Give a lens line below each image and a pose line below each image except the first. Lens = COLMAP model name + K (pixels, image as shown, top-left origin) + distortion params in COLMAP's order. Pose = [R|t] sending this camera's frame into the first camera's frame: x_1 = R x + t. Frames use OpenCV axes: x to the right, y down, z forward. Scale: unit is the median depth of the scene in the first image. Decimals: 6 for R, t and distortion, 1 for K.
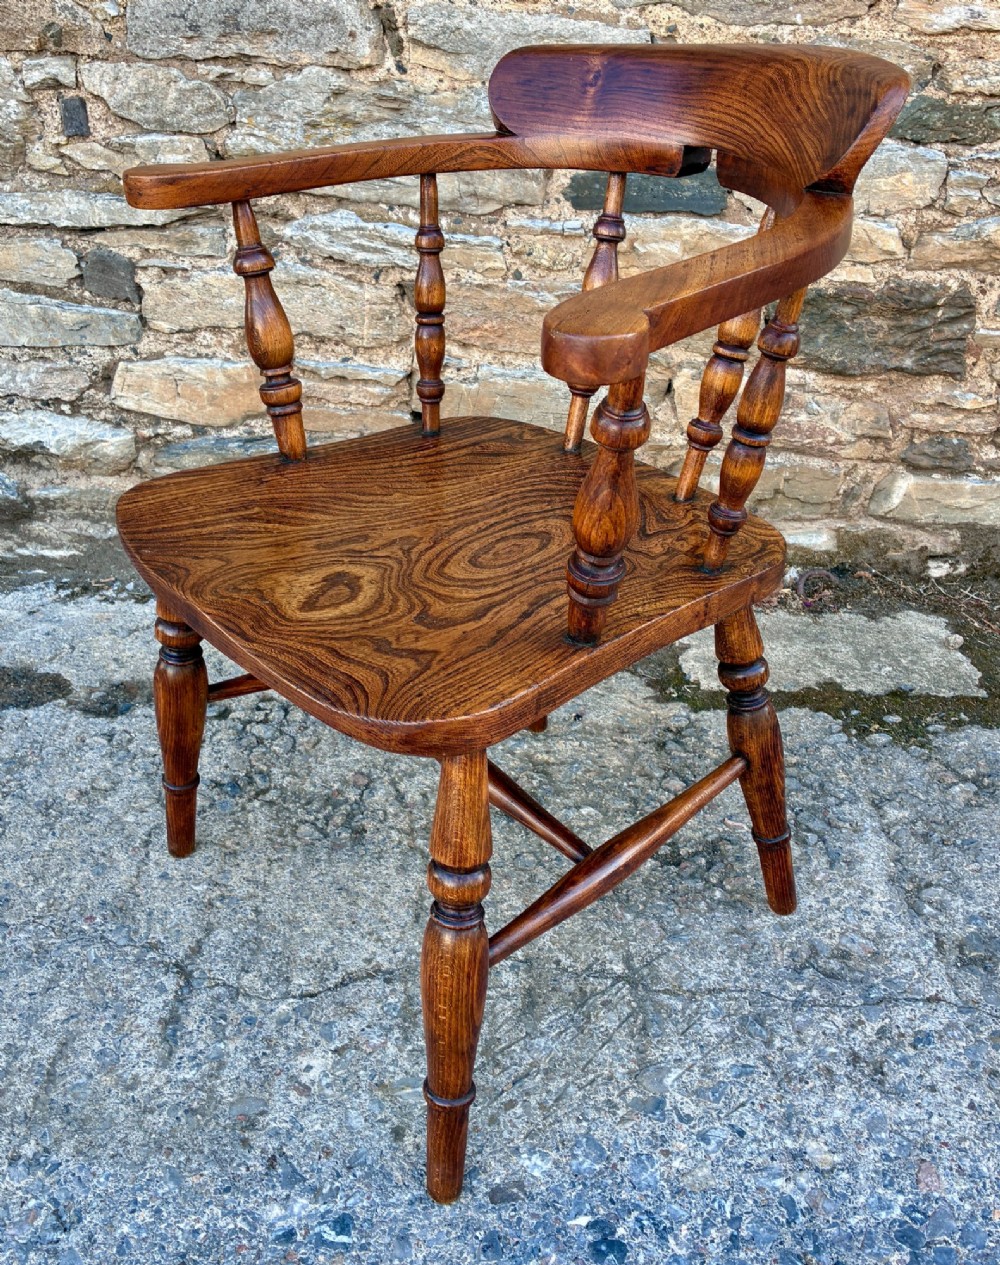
lens RADIAL K [[1192.2, 0, 496.1], [0, 1192.2, 577.3], [0, 0, 1]] dist [0.005190, 0.034949]
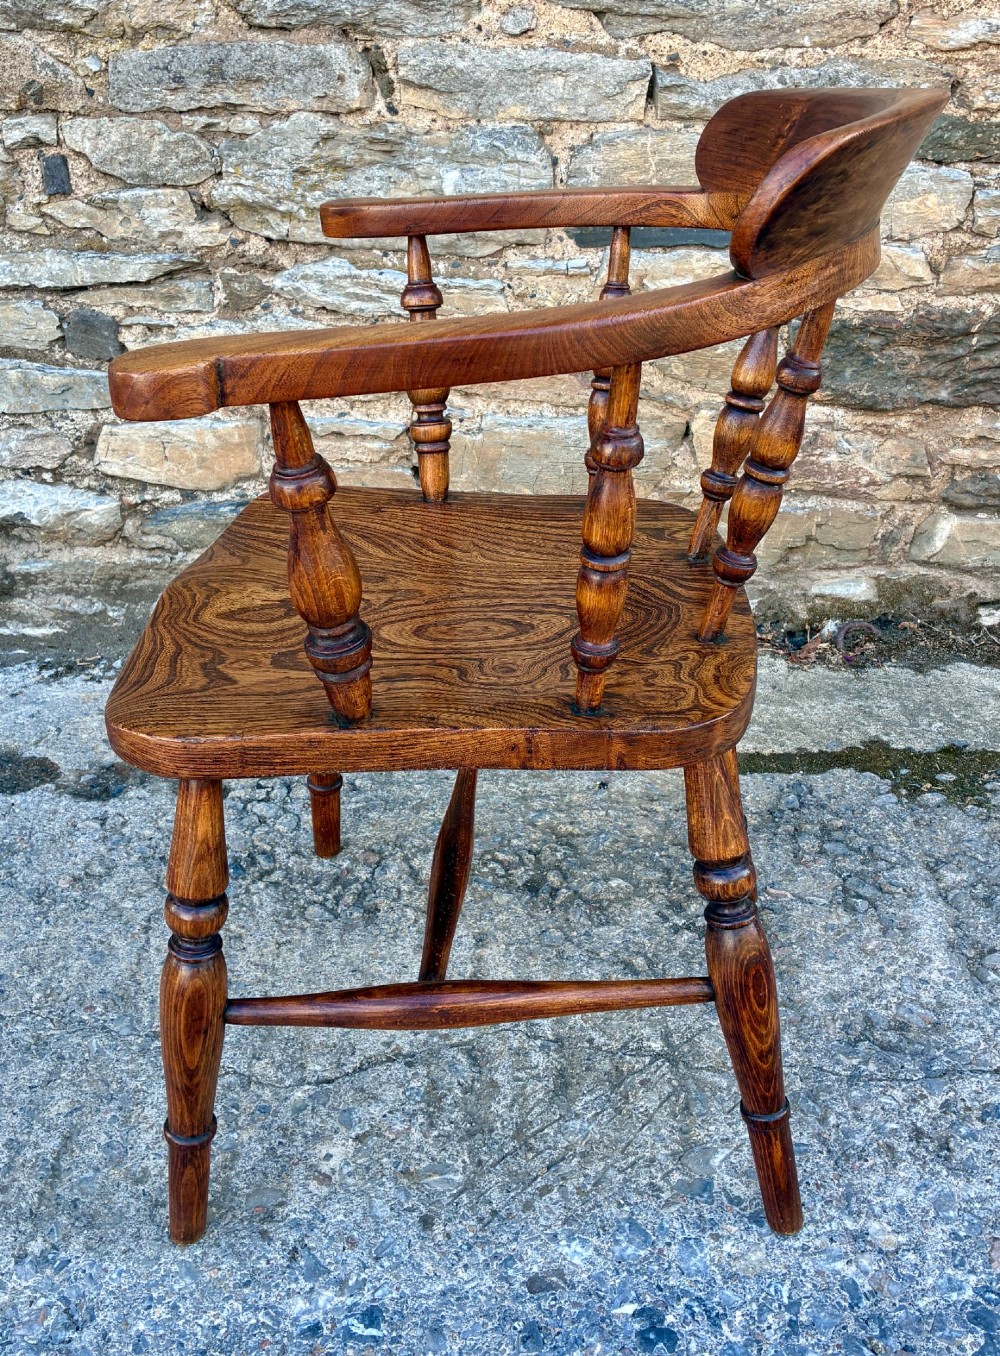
lens RADIAL K [[1333.3, 0, 466.2], [0, 1333.3, 584.2], [0, 0, 1]] dist [0.011402, 0.020962]
pose [[0.999041, -0.033965, -0.027648, -0.003970], [0.032231, 0.997622, -0.060914, 0.024556], [0.029652, 0.059965, 0.997760, -0.053055]]
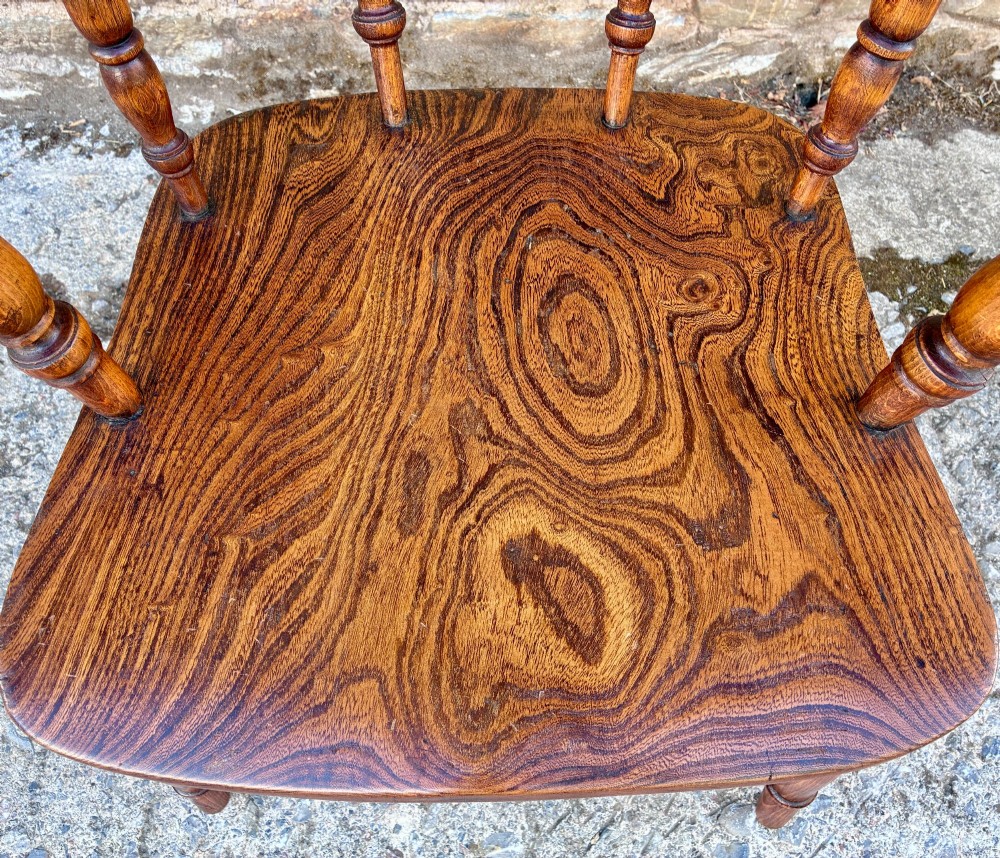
lens RADIAL K [[857.7, 0, 505.2], [0, 857.7, 426.3], [0, 0, 1]] dist [0.105462, -0.148417]
pose [[0.998224, -0.054129, 0.024860, -0.051519], [0.031432, 0.833197, 0.552082, -0.220404], [-0.050597, -0.550321, 0.833419, 0.445419]]
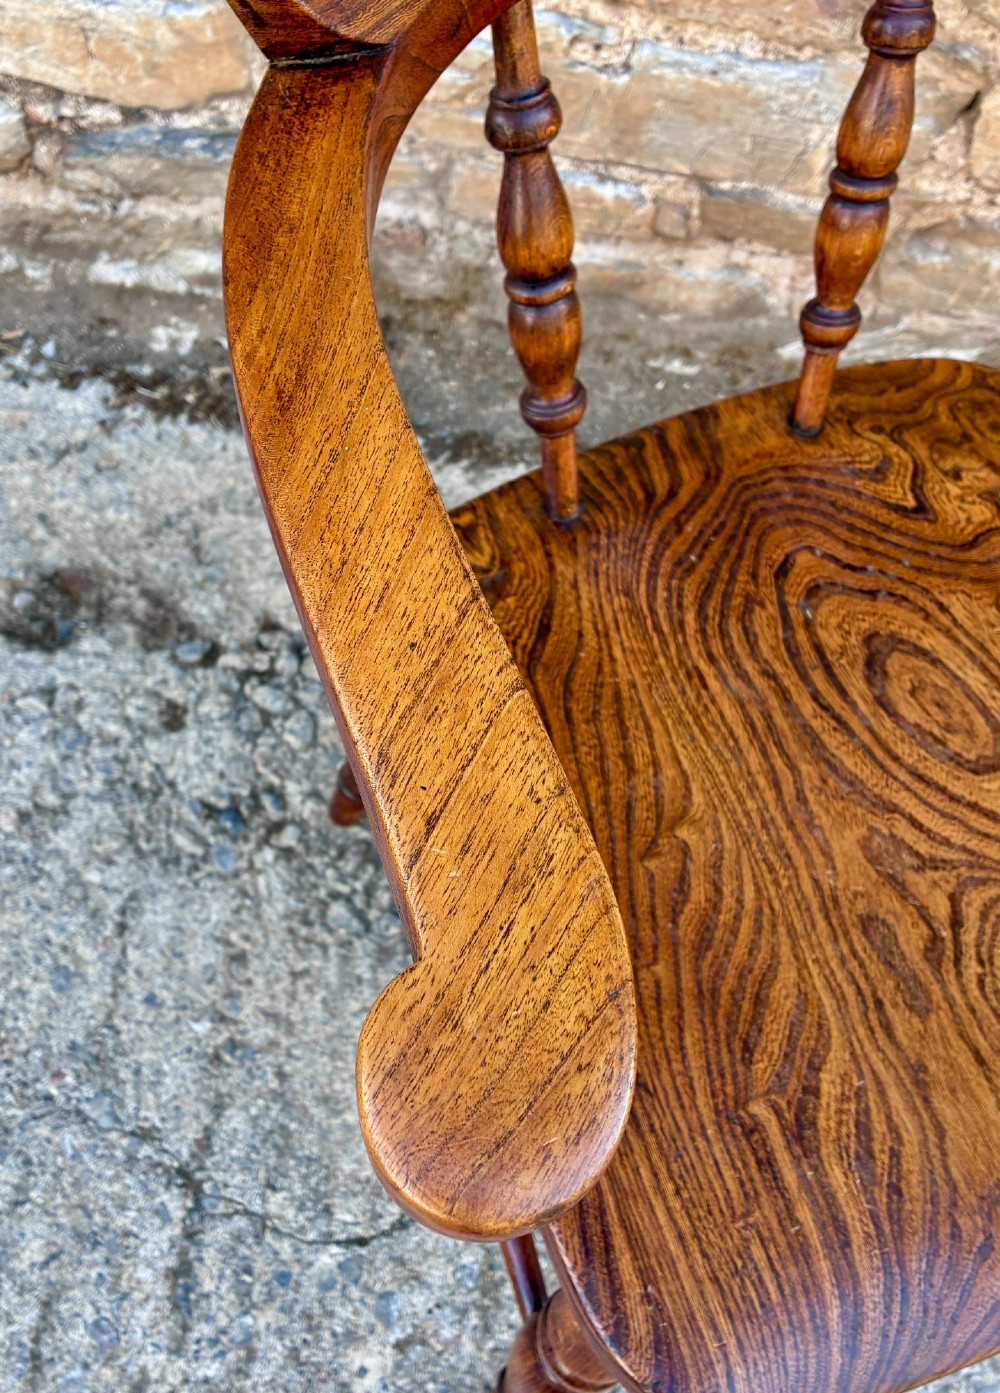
lens RADIAL K [[1267.1, 0, 447.4], [0, 1267.1, 731.4], [0, 0, 1]] dist [0.013691, 0.005843]
pose [[0.997714, 0.067524, -0.002781, -0.100448], [-0.053656, 0.816485, 0.574868, -0.323952], [0.041088, -0.573405, 0.818241, 0.442295]]
